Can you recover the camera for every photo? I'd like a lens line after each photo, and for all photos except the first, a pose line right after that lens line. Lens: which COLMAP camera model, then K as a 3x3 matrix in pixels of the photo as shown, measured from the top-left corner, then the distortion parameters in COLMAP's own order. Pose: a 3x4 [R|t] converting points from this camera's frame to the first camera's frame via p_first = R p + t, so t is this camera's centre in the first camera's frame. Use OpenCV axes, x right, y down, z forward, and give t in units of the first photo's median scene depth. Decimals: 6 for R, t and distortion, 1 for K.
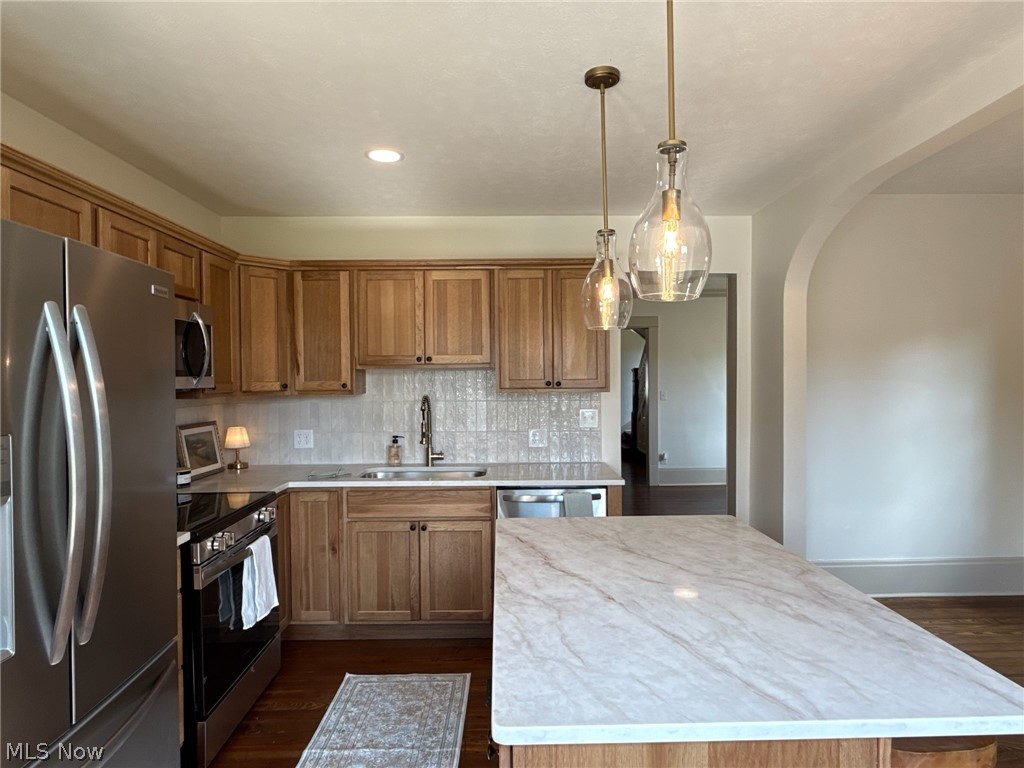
lens RADIAL K [[592.2, 0, 511.1], [0, 592.2, 386.5], [0, 0, 1]] dist [0.002510, -0.000074]
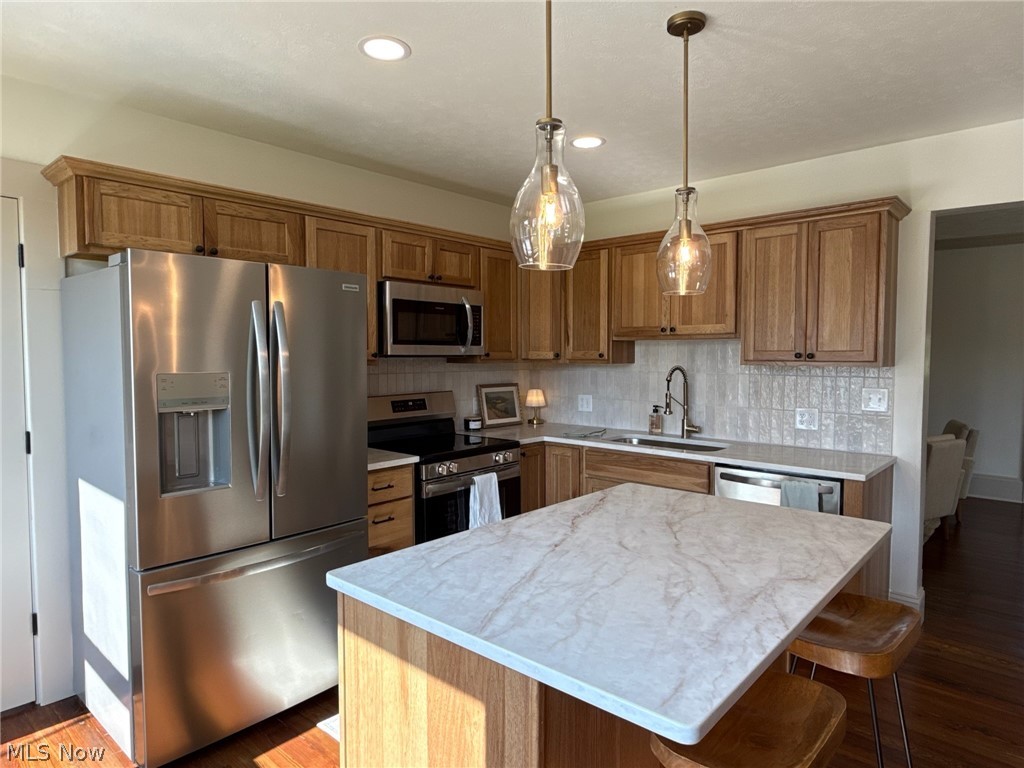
lens RADIAL K [[619.8, 0, 511.9], [0, 619.8, 383.3], [0, 0, 1]] dist [0.000293, 0.000370]
pose [[0.734624, 0.040895, -0.677241, 0.387189], [-0.018128, 0.999009, 0.040660, 0.006805], [0.678232, -0.017593, 0.734637, 0.050571]]
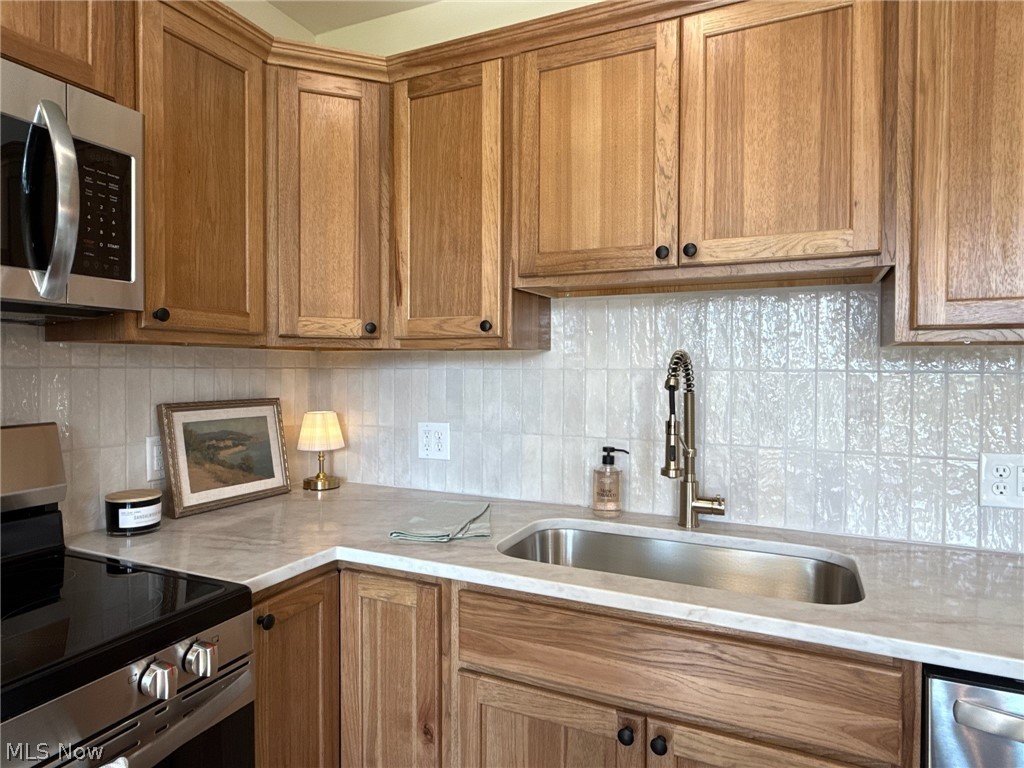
lens RADIAL K [[619.8, 0, 503.7], [0, 619.8, 376.7], [0, 0, 1]] dist [0.000293, 0.000370]
pose [[0.899770, 0.018644, -0.435965, -0.075483], [-0.019670, 0.999804, 0.002159, 0.035669], [0.435920, 0.006633, 0.899961, 0.622526]]
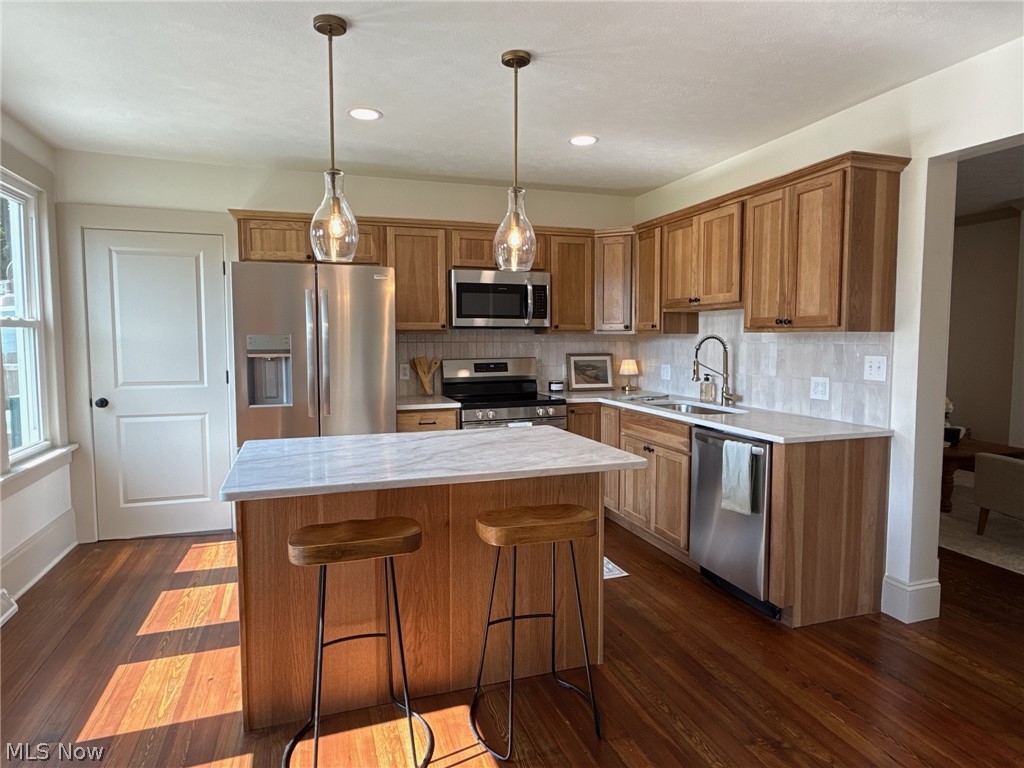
lens RADIAL K [[619.8, 0, 510.5], [0, 619.8, 379.6], [0, 0, 1]] dist [0.000293, 0.000370]
pose [[0.302618, 0.072033, -0.950386, 0.846165], [-0.017516, 0.997392, 0.070018, 0.024259], [0.952951, -0.004542, 0.303090, 0.365697]]
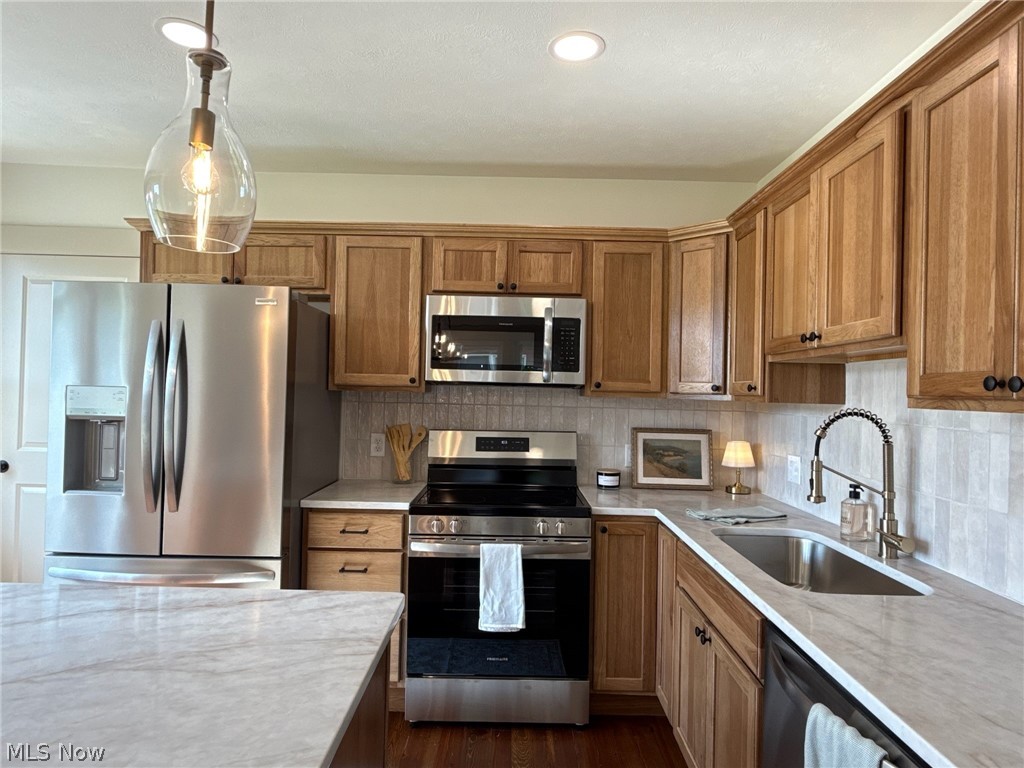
lens RADIAL K [[619.8, 0, 510.3], [0, 619.8, 381.7], [0, 0, 1]] dist [0.000293, 0.000370]
pose [[-0.021374, -0.007600, -0.999743, 0.418435], [-0.042581, 0.999071, -0.006685, 0.007833], [0.998864, 0.042427, -0.021677, 0.779216]]
